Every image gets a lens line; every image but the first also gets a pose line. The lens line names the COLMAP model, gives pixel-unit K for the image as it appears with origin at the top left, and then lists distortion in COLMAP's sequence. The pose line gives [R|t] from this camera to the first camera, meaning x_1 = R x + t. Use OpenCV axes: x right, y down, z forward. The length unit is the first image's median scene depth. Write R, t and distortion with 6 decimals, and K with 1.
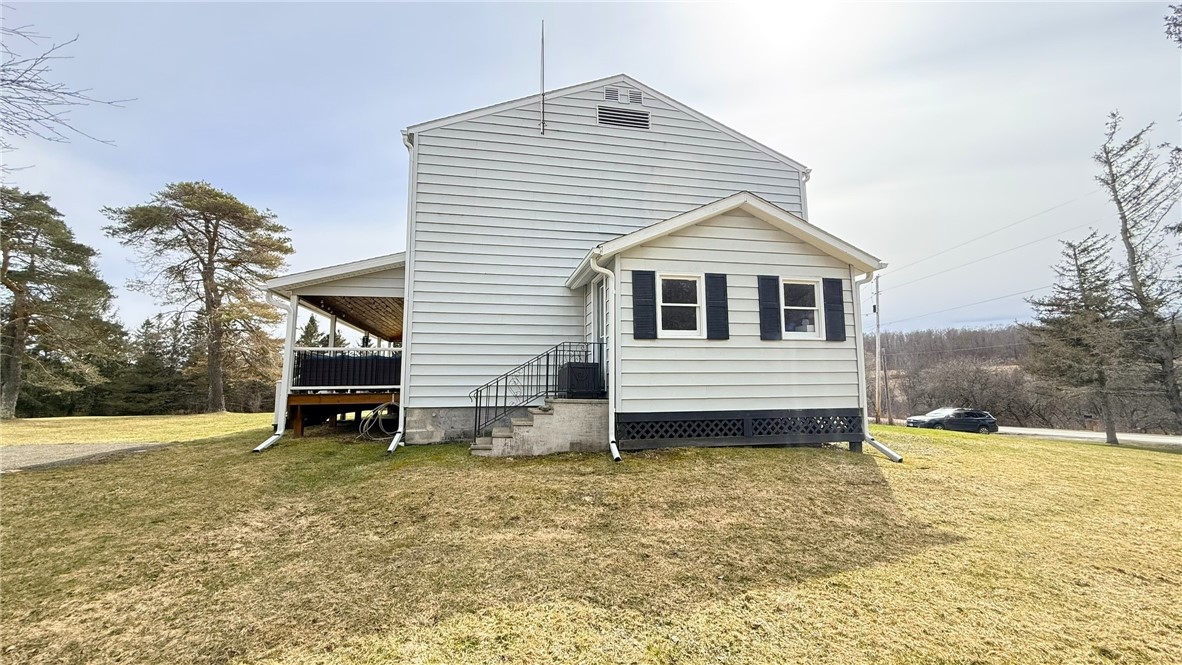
lens RADIAL K [[466.0, 0, 594.7], [0, 466.0, 326.1], [0, 0, 1]] dist [0.003463, -0.000784]
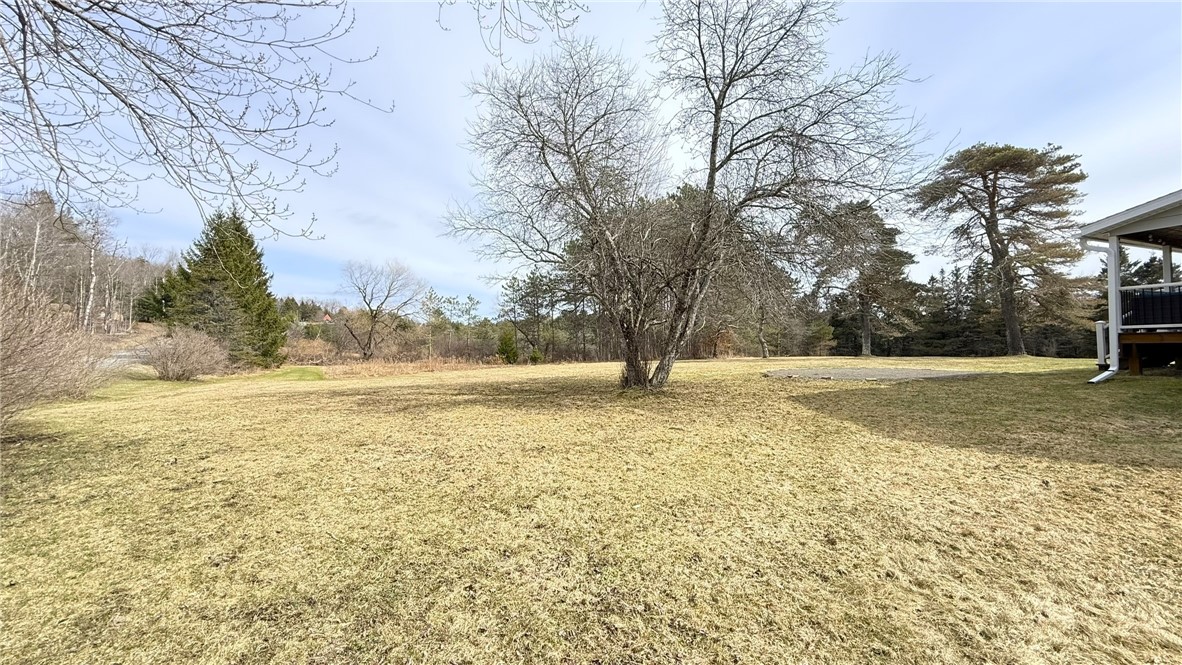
lens RADIAL K [[466.0, 0, 591.6], [0, 466.0, 336.9], [0, 0, 1]] dist [0.003463, -0.000784]
pose [[0.178900, -0.010303, -0.983813, 0.063892], [0.143069, 0.989589, 0.015653, -0.011985], [0.973410, -0.143553, 0.178511, -0.135071]]
